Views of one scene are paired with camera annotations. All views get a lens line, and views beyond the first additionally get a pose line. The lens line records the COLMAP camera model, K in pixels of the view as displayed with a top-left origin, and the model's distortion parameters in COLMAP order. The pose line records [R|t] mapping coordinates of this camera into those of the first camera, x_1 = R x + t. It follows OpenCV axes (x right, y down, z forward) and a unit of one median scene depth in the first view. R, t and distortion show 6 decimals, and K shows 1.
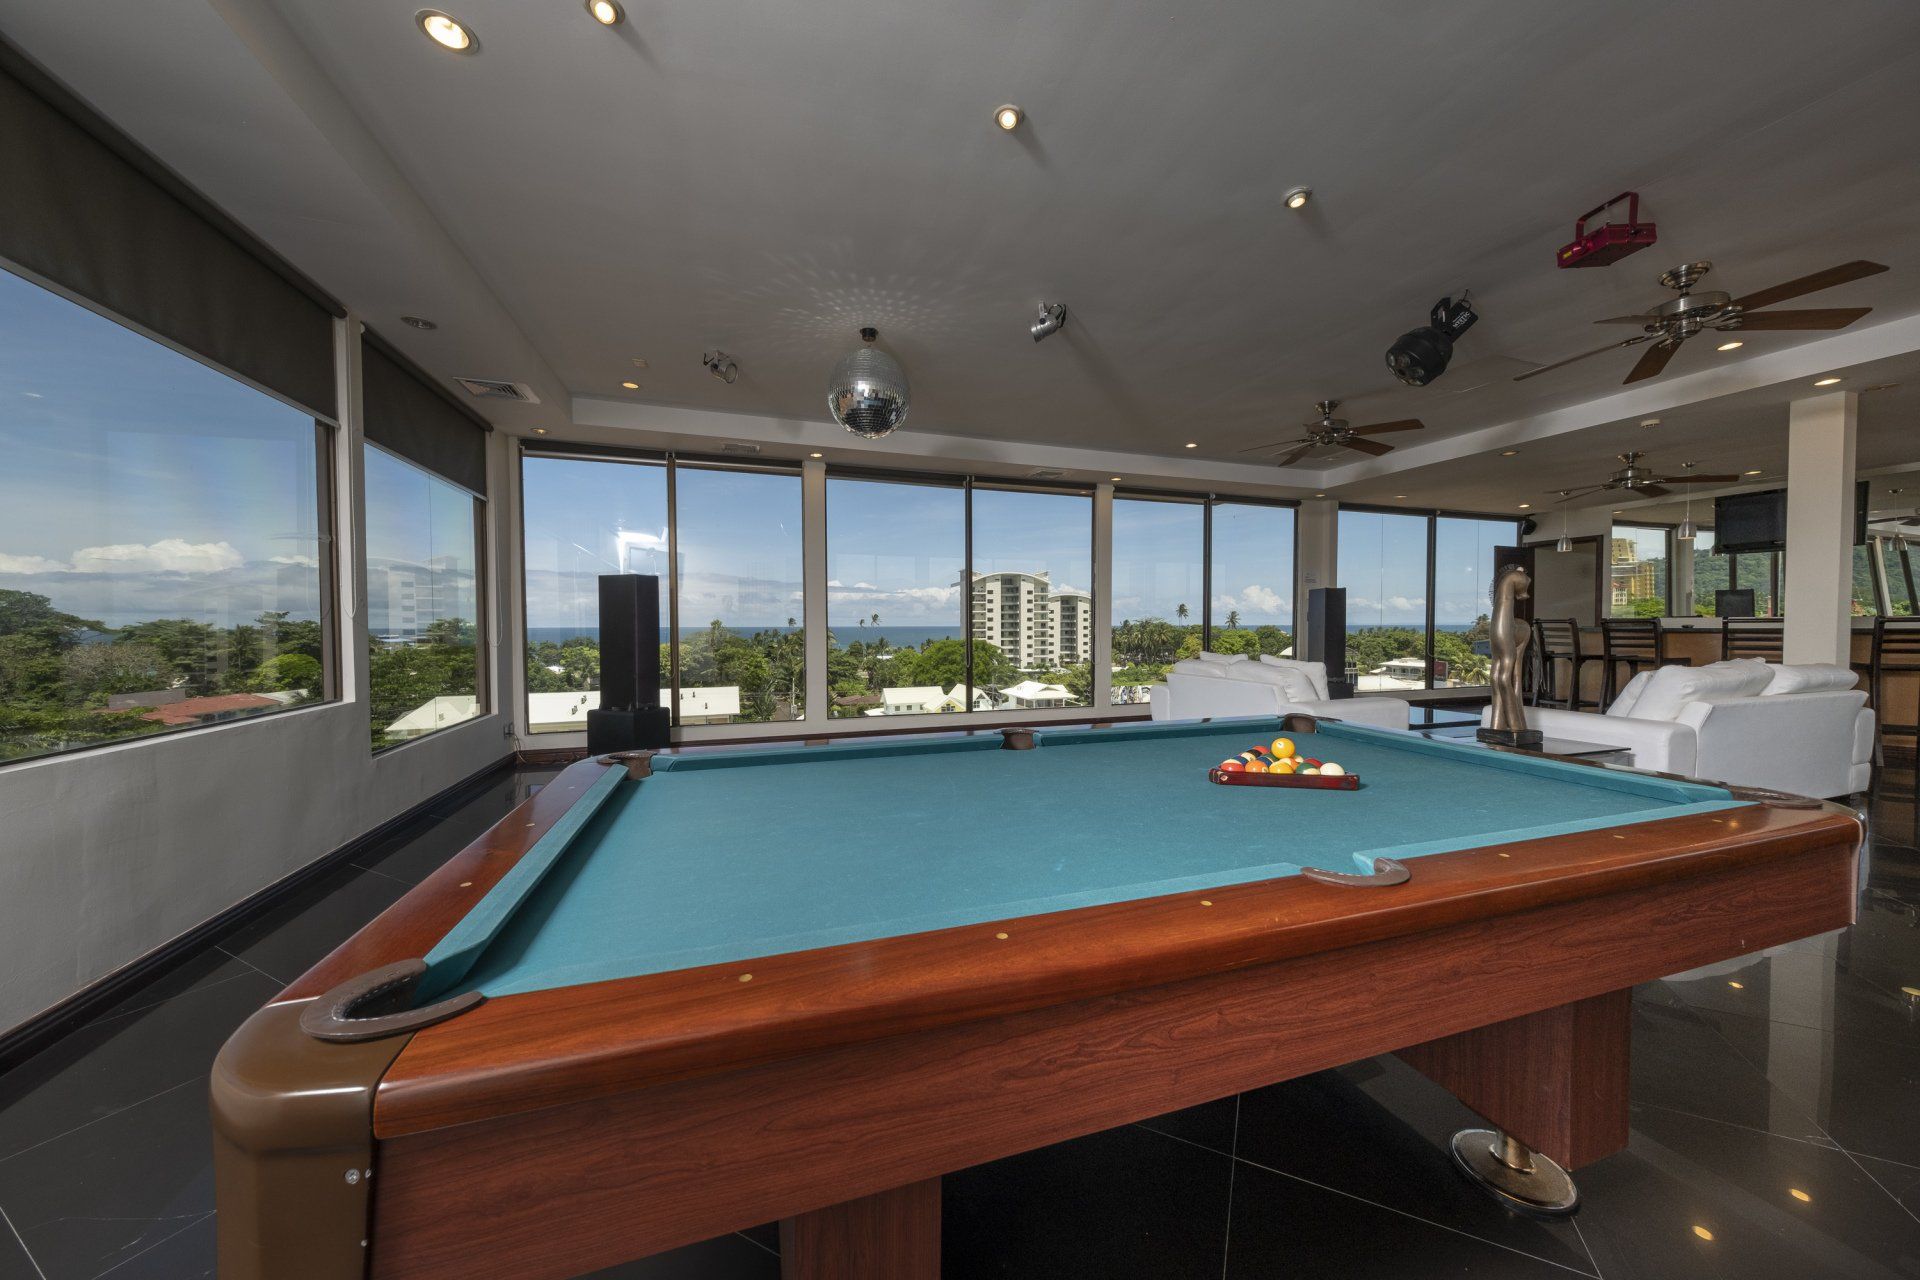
lens RADIAL K [[635.4, 0, 960.0], [0, 635.4, 640.0], [0, 0, 1]] dist [0.008130, -0.000002]
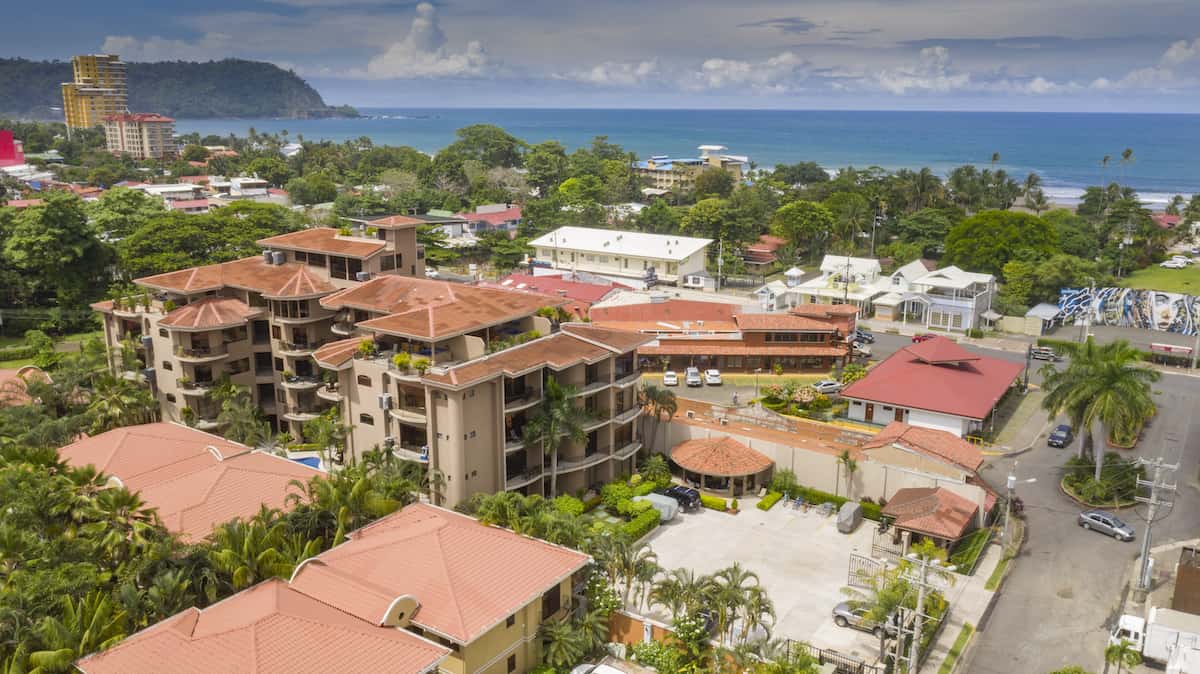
lens RADIAL K [[935.7, 0, 606.0], [0, 935.7, 338.0], [0, 0, 1]] dist [-0.023937, 0.005172]
pose [[0.603207, 0.193956, -0.773642, 0.421374], [-0.023390, 0.973866, 0.225917, -0.064965], [0.797242, -0.118179, 0.591979, -0.144988]]
